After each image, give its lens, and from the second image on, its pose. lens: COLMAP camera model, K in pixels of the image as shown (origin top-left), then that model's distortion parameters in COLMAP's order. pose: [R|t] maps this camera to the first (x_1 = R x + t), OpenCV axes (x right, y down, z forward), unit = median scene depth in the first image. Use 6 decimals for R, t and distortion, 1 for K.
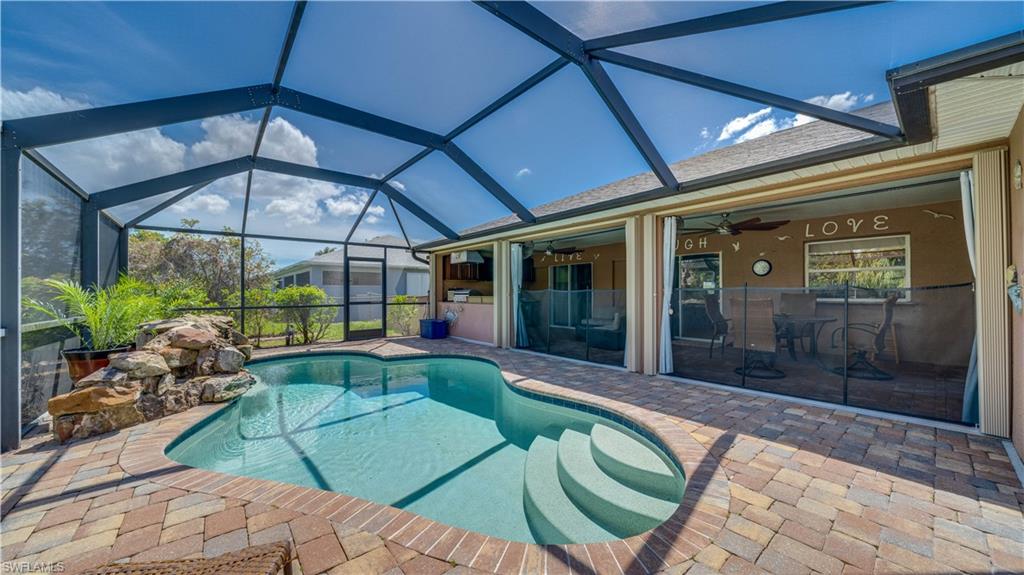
lens RADIAL K [[358.0, 0, 511.1], [0, 358.0, 292.1], [0, 0, 1]] dist [-0.005810, -0.000202]
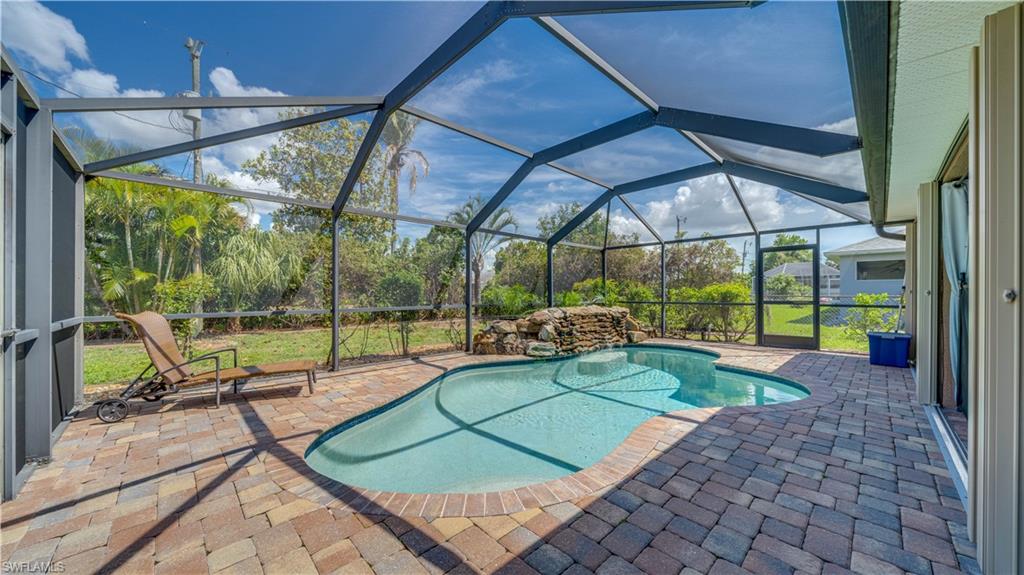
lens RADIAL K [[358.0, 0, 511.1], [0, 358.0, 292.1], [0, 0, 1]] dist [-0.005810, -0.000202]
pose [[0.070252, 0.002535, -0.997526, 0.883994], [0.005517, 0.999980, 0.002929, 0.001972], [0.997514, -0.005709, 0.070236, 0.815396]]
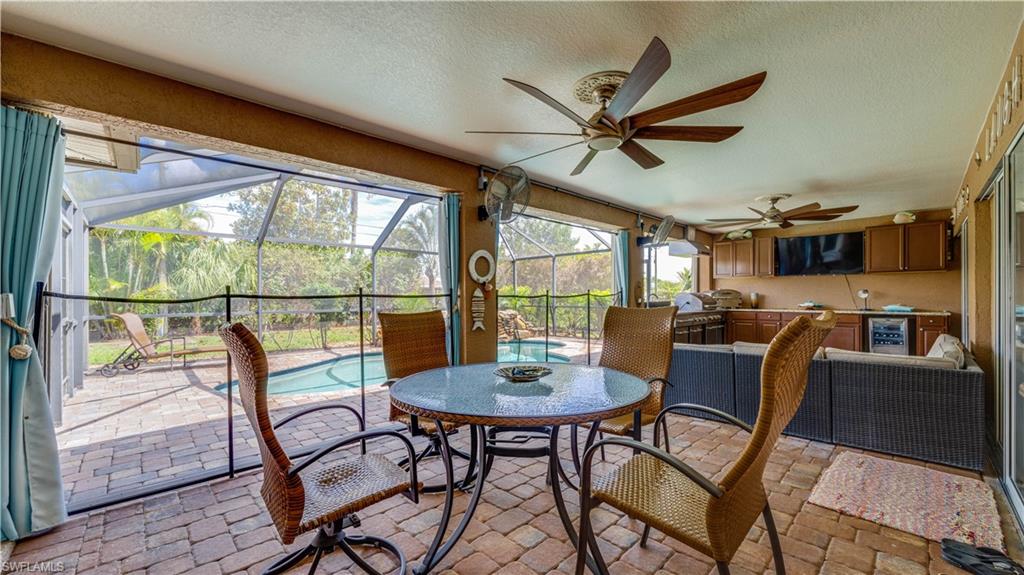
lens RADIAL K [[390.8, 0, 514.1], [0, 390.8, 296.3], [0, 0, 1]] dist [-0.016081, -0.000030]
pose [[0.082785, 0.003970, -0.996560, 1.682868], [0.007786, 0.999959, 0.004630, -0.015000], [0.996537, -0.008142, 0.082751, 1.454368]]
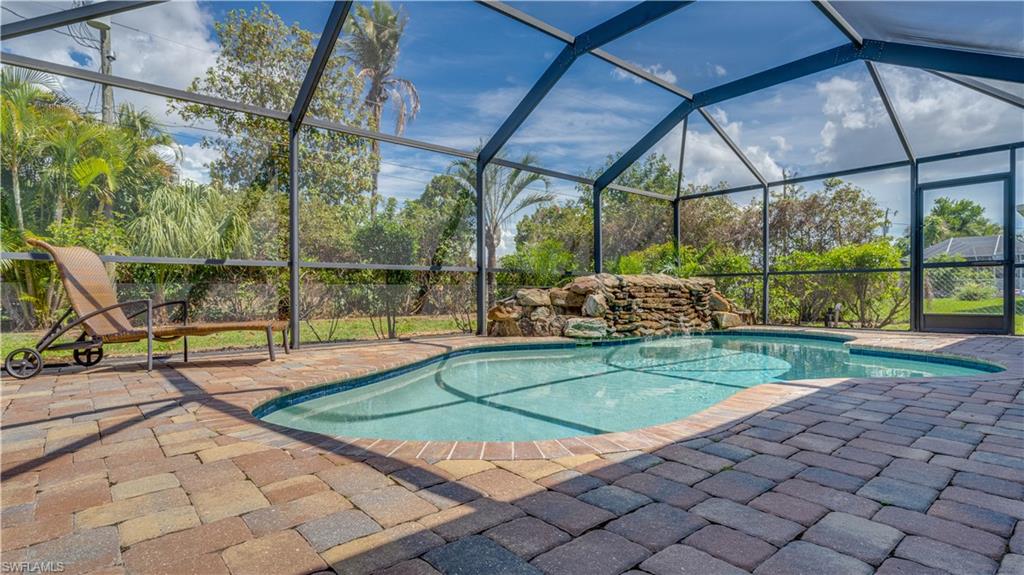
lens RADIAL K [[507.0, 0, 509.6], [0, 507.0, 295.2], [0, 0, 1]] dist [0.001122, 0.001187]
pose [[0.013316, 0.011282, -0.999848, 0.854540], [0.008093, 0.999902, 0.011390, 0.155678], [0.999879, -0.008244, 0.013223, 0.803760]]
